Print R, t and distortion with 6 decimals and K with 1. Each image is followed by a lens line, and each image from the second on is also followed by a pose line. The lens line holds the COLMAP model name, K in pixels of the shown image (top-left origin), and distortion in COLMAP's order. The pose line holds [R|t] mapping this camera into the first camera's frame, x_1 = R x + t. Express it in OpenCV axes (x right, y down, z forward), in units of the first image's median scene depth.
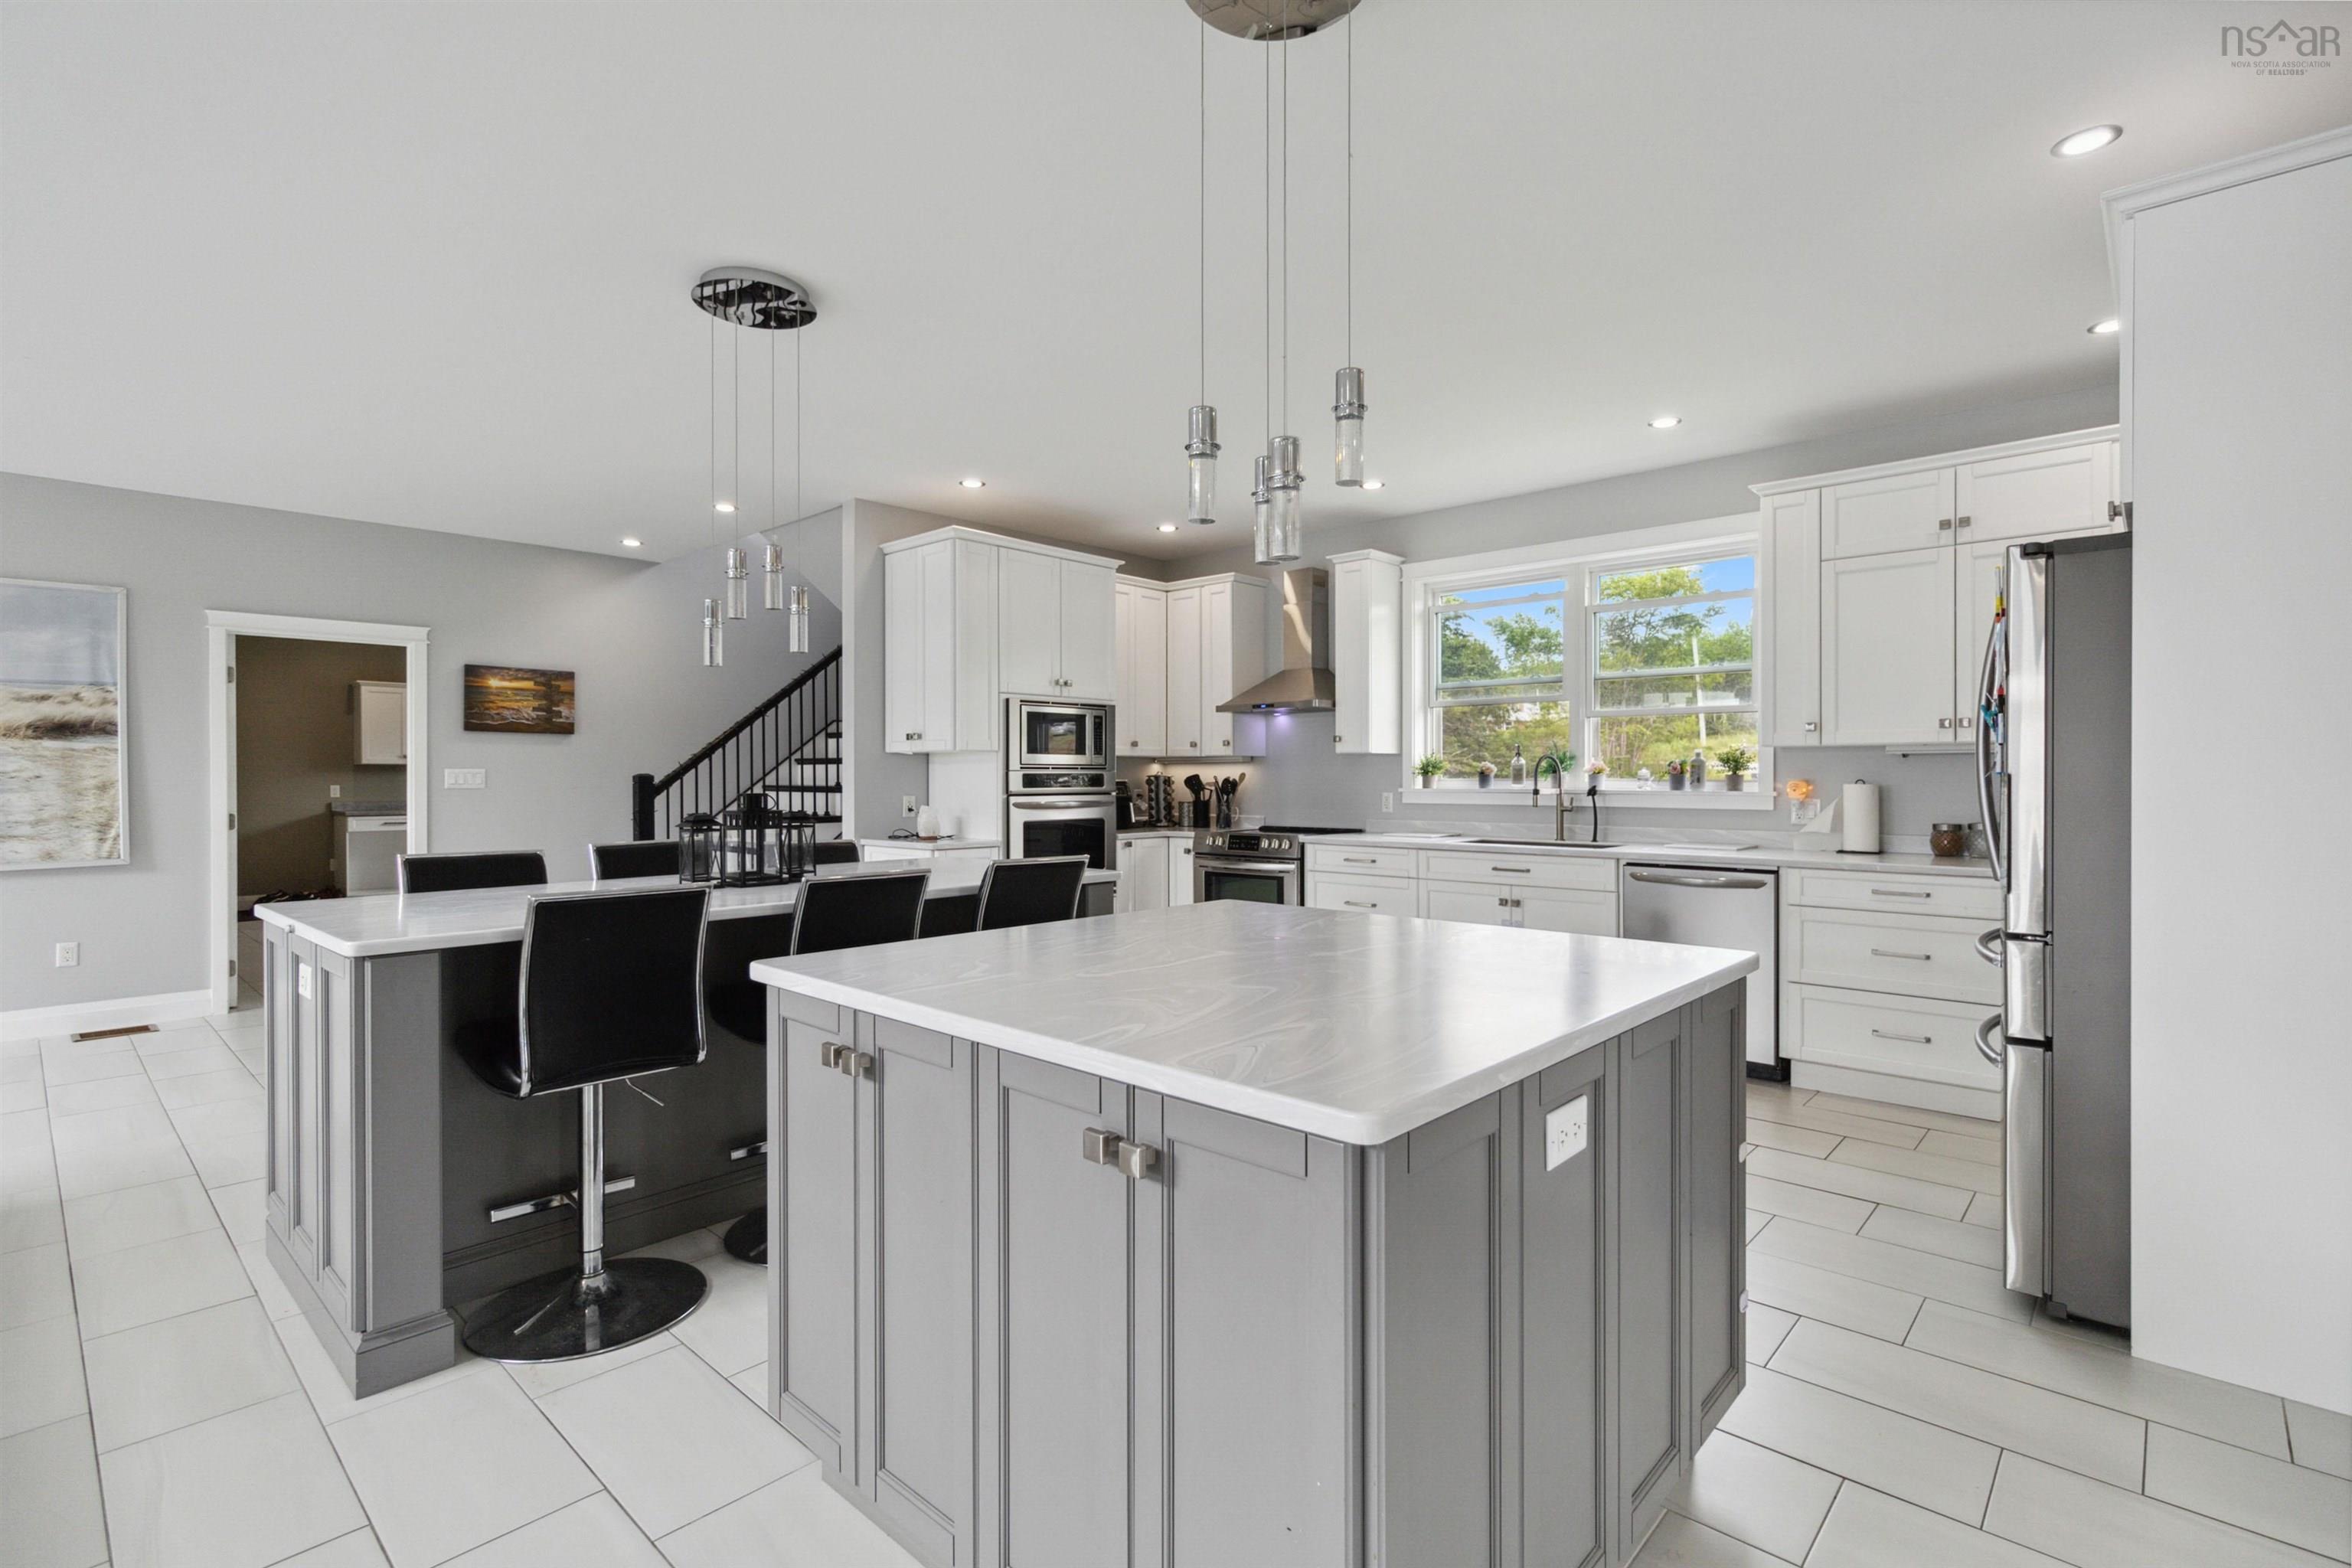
lens RADIAL K [[1080.1, 0, 1192.9], [0, 1080.1, 780.8], [0, 0, 1]] dist [-0.000474, -0.000001]
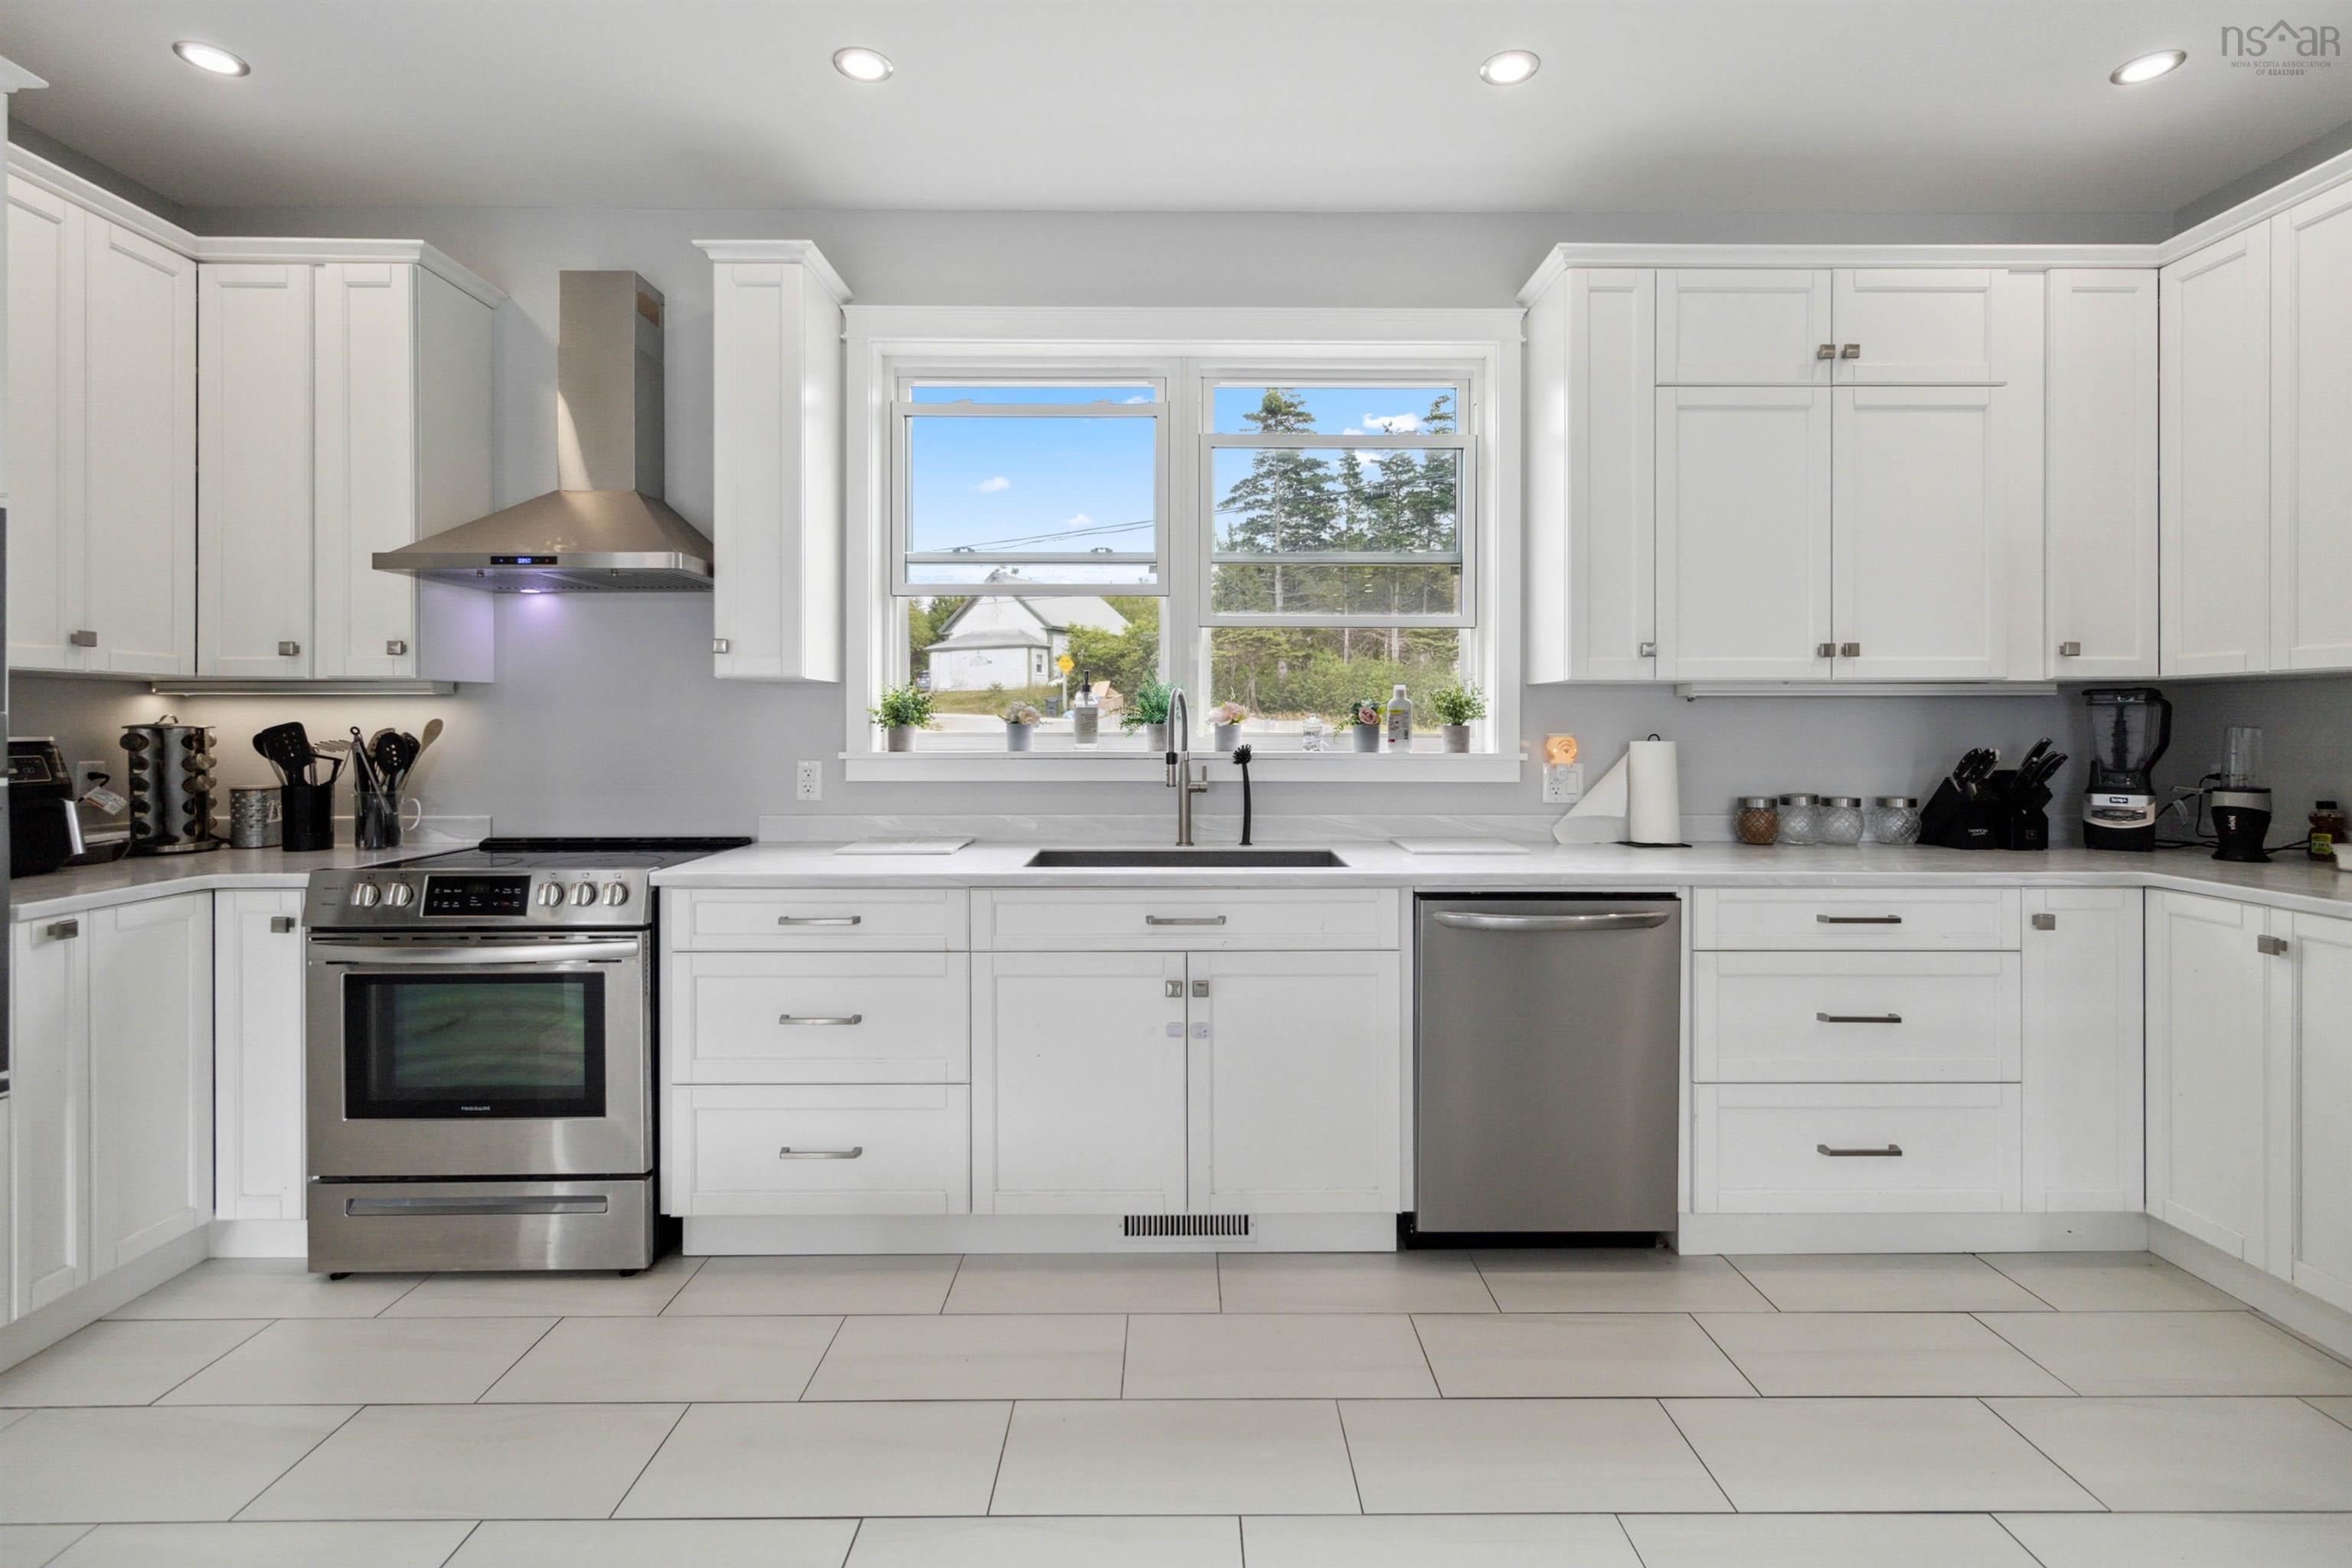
lens RADIAL K [[1105.1, 0, 1189.9], [0, 1105.1, 730.3], [0, 0, 1]] dist [0.001767, 0.000358]
pose [[0.733825, -0.002680, 0.679333, -0.035554], [0.001131, 0.999996, 0.002723, -0.004163], [-0.679337, -0.001230, 0.733825, 0.499339]]
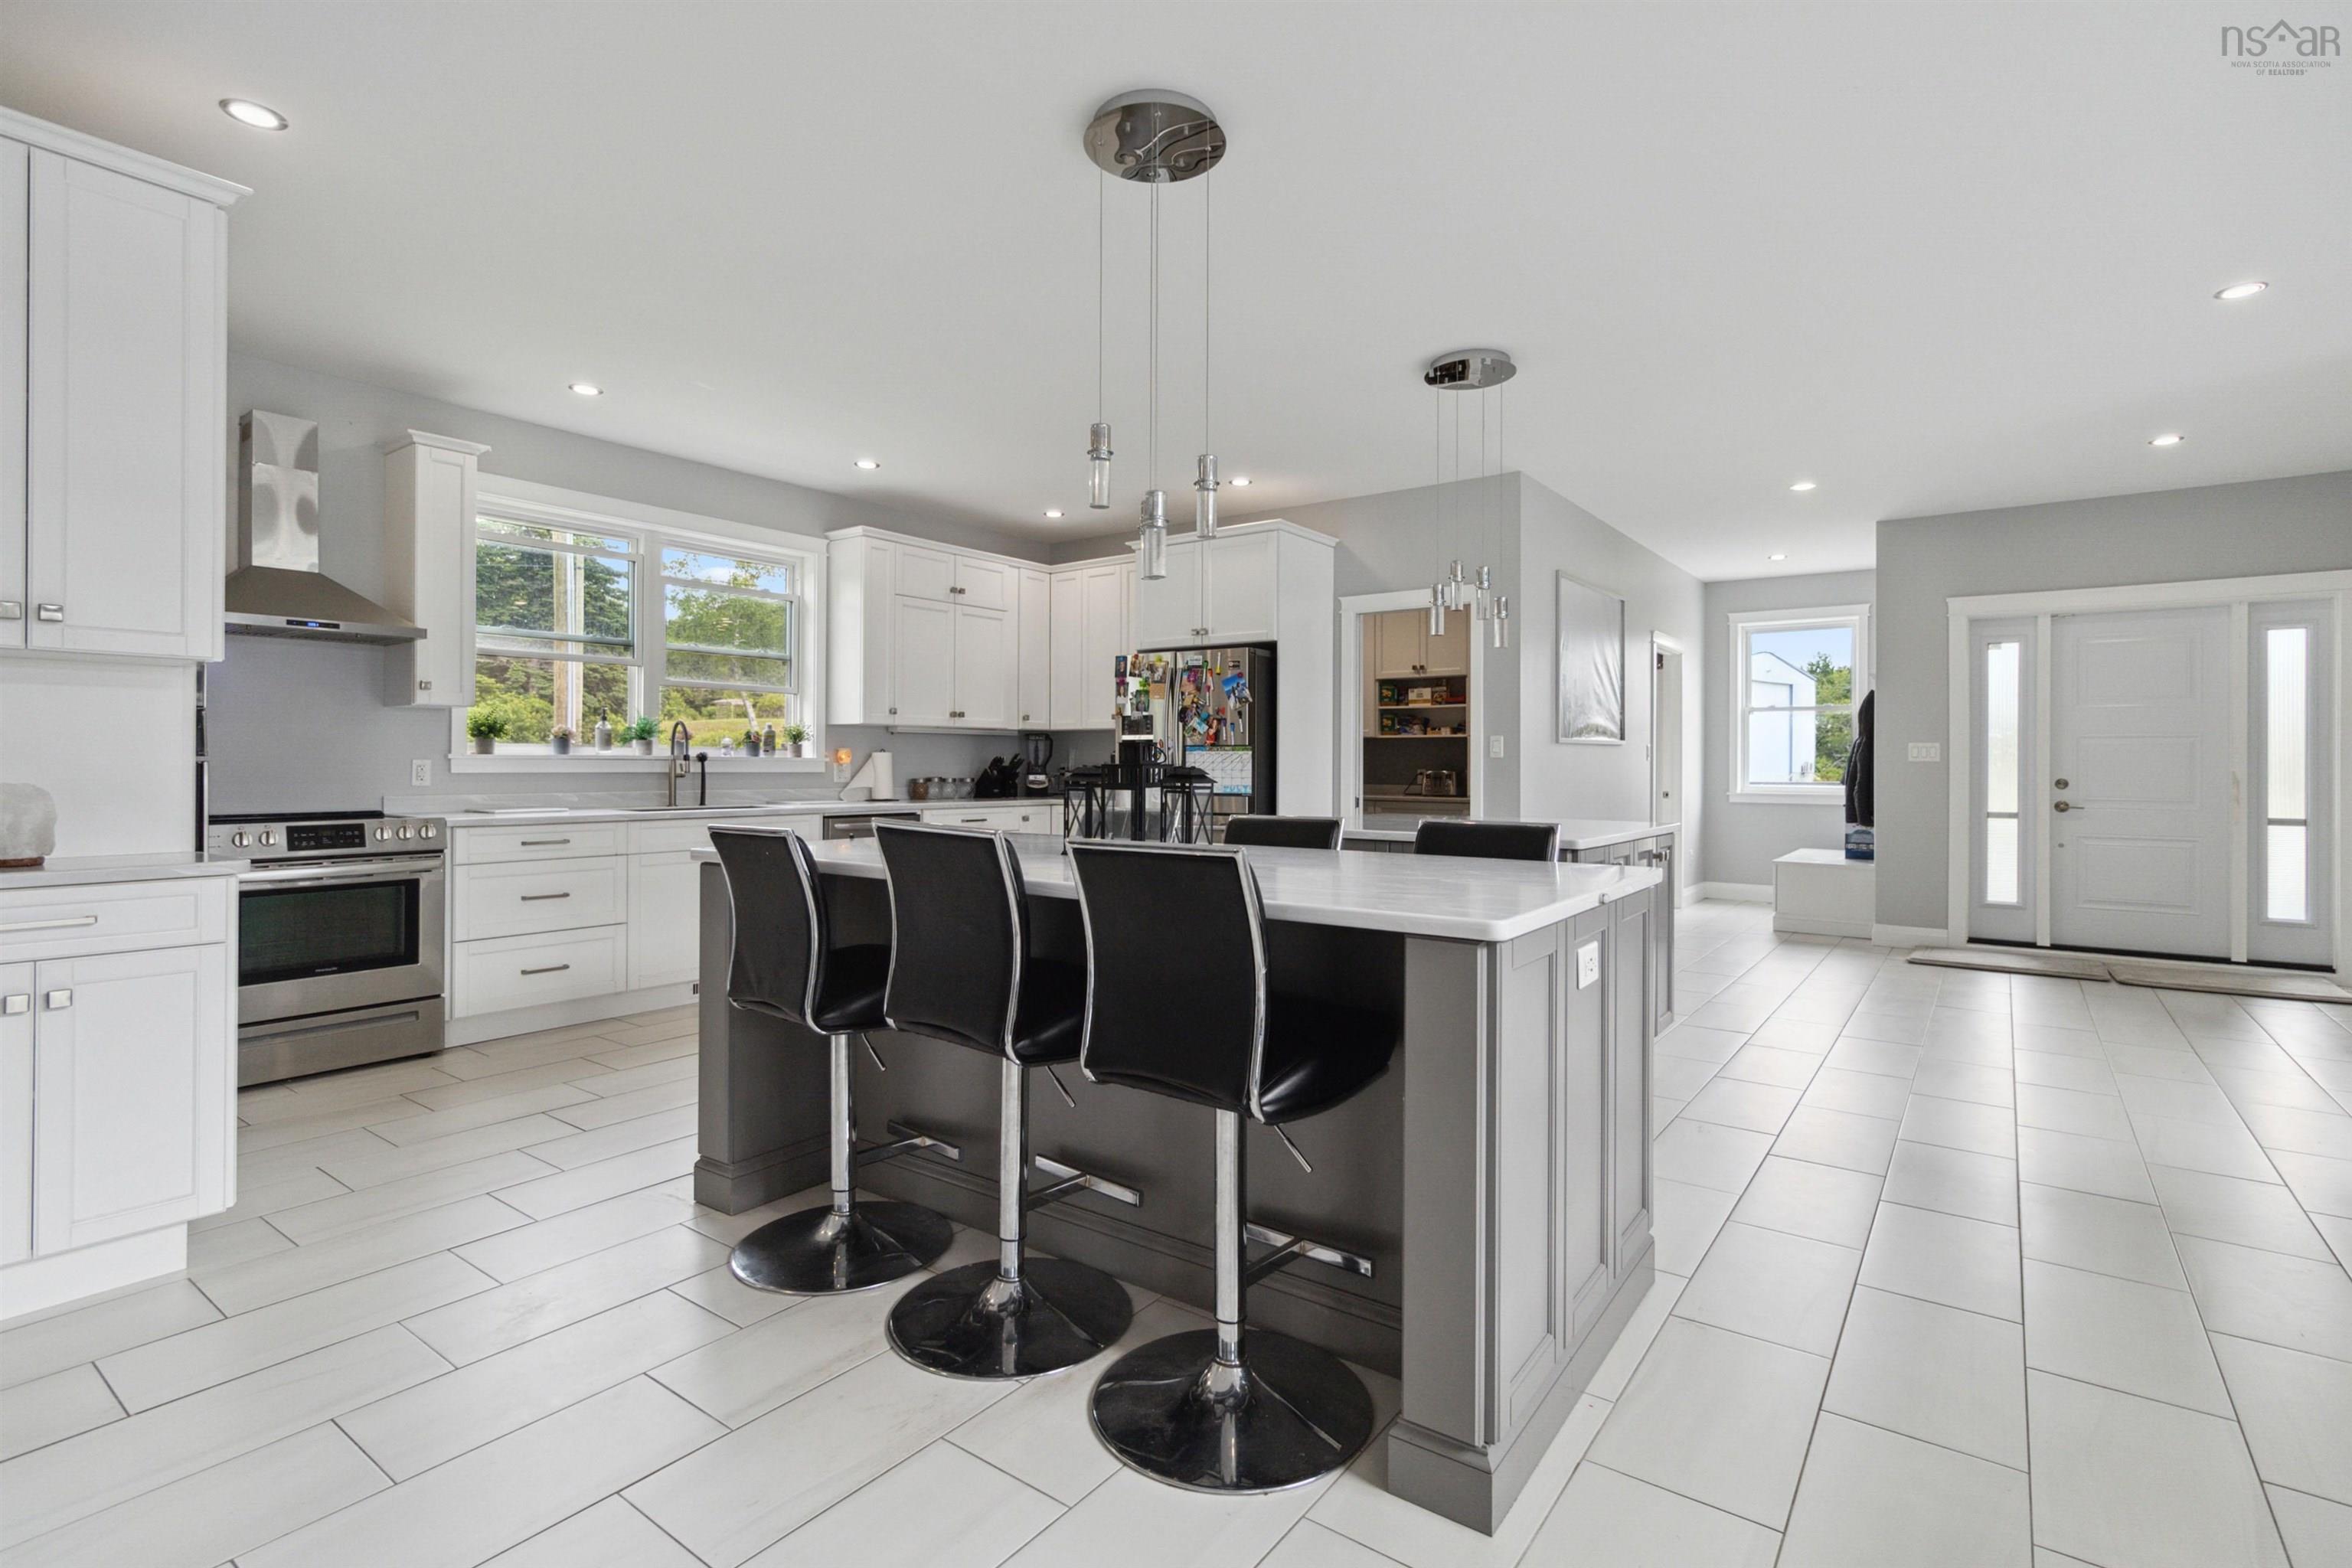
lens RADIAL K [[1107.8, 0, 1175.3], [0, 1107.8, 772.8], [0, 0, 1]] dist [0.003159, 0.000564]
pose [[-0.092559, -0.004809, 0.995696, -0.628547], [0.000698, 0.999988, 0.004895, 0.016307], [-0.995707, 0.001148, -0.092555, 0.537249]]
